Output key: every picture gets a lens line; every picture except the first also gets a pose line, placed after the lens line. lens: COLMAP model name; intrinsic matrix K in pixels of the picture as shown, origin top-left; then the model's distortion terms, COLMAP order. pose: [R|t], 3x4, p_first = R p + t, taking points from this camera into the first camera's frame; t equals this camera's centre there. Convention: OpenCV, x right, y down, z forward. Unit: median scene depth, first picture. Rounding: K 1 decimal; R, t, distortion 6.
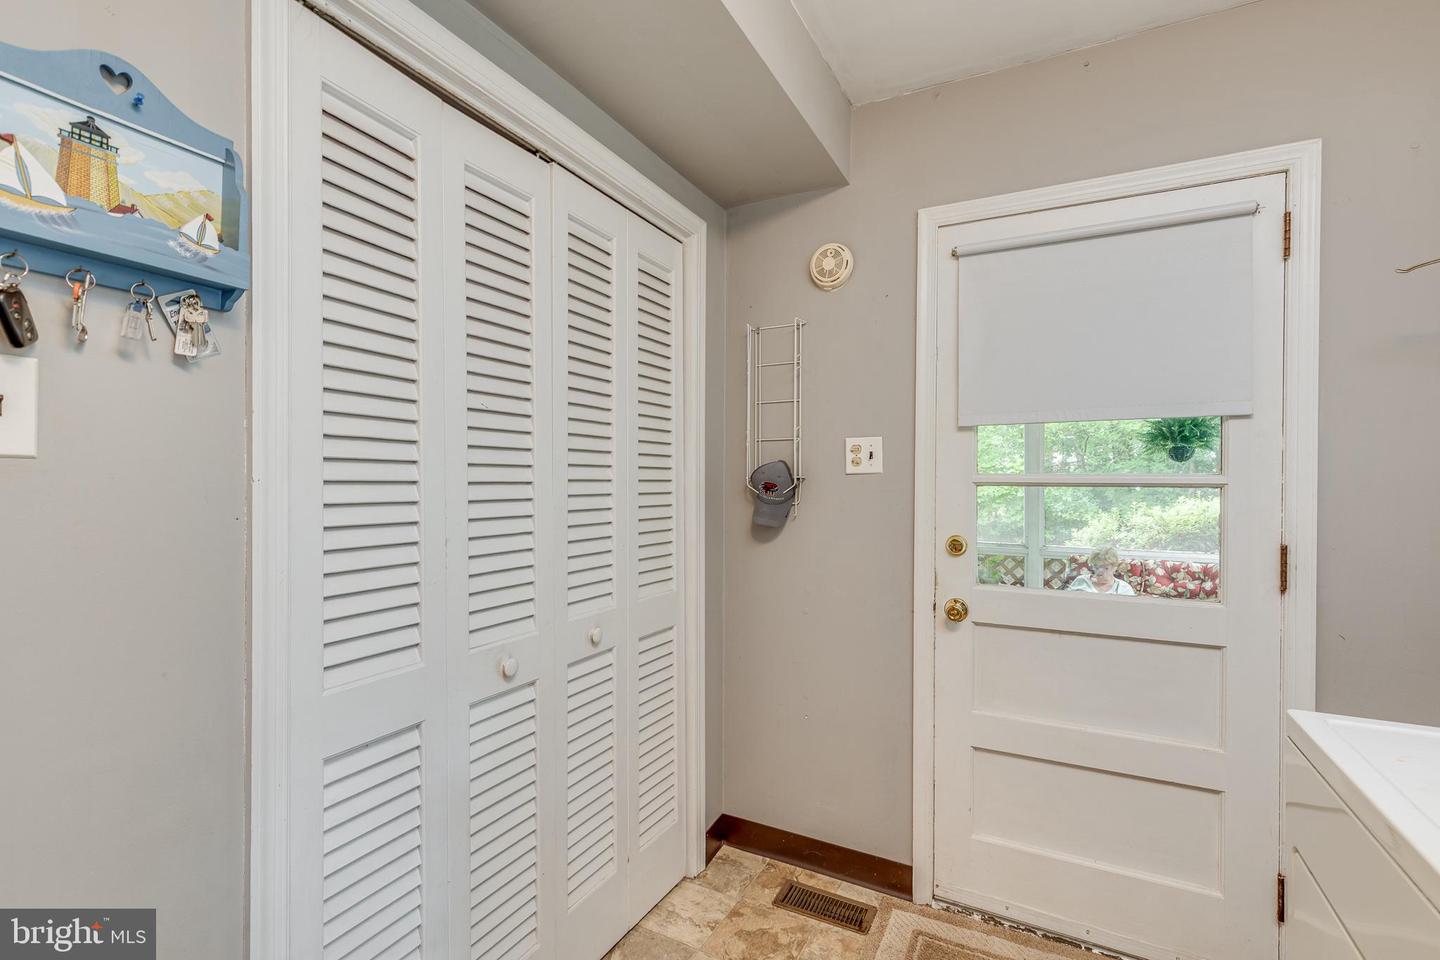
lens RADIAL K [[654.0, 0, 721.1], [0, 654.0, 481.4], [0, 0, 1]] dist [0.007768, -0.003206]
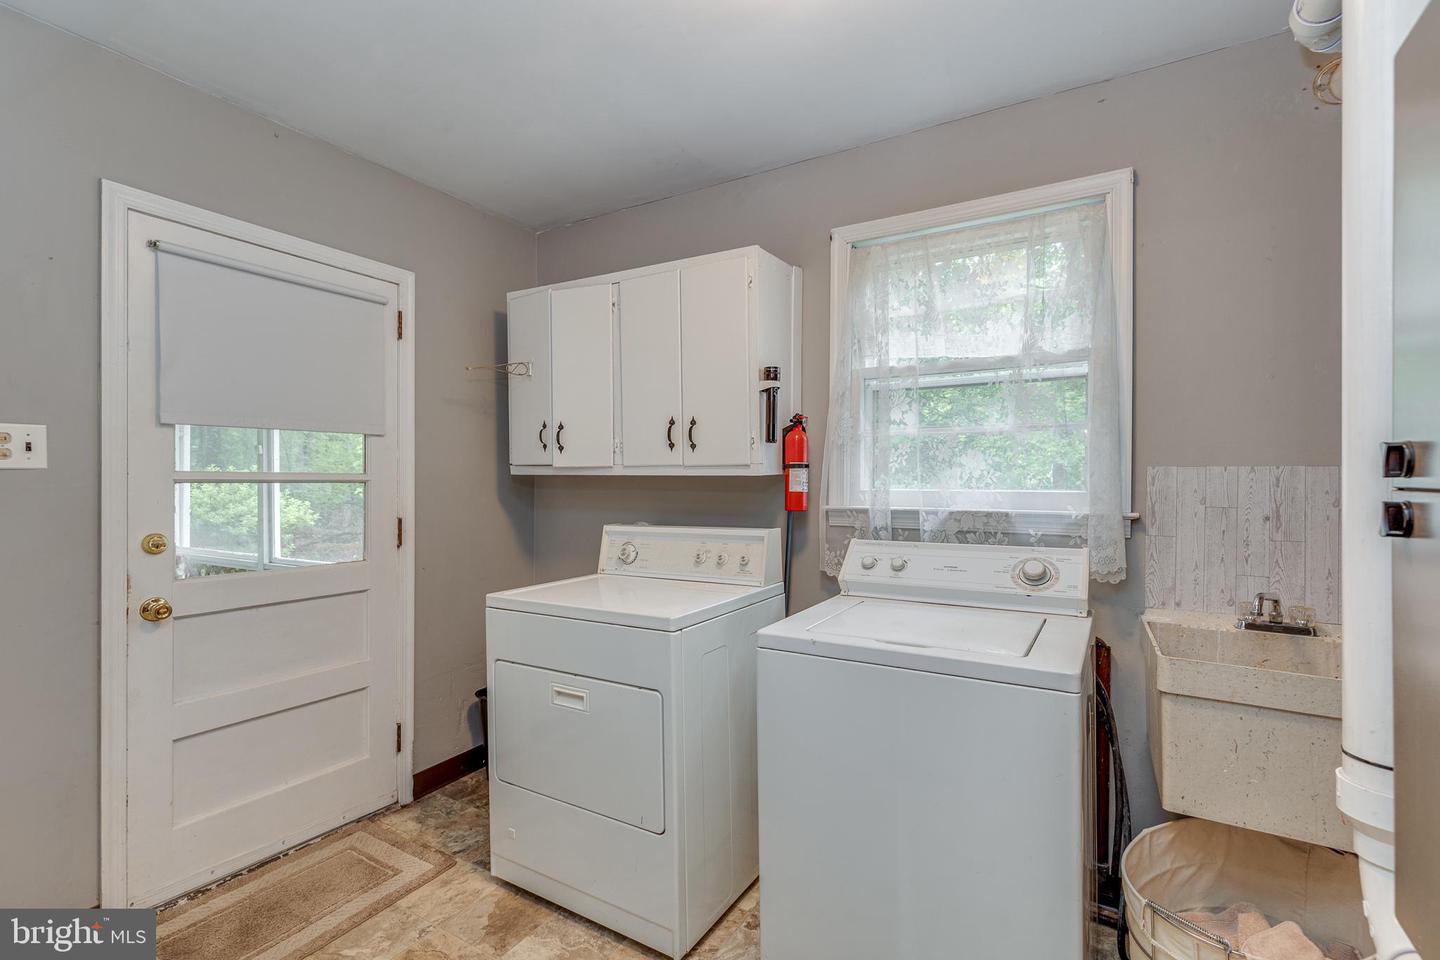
lens RADIAL K [[654.0, 0, 720.8], [0, 654.0, 479.7], [0, 0, 1]] dist [0.007768, -0.003206]
pose [[0.065241, -0.005281, 0.997856, -0.581390], [-0.003014, 0.999980, 0.005489, -0.006420], [-0.997865, -0.003366, 0.065224, 0.092881]]
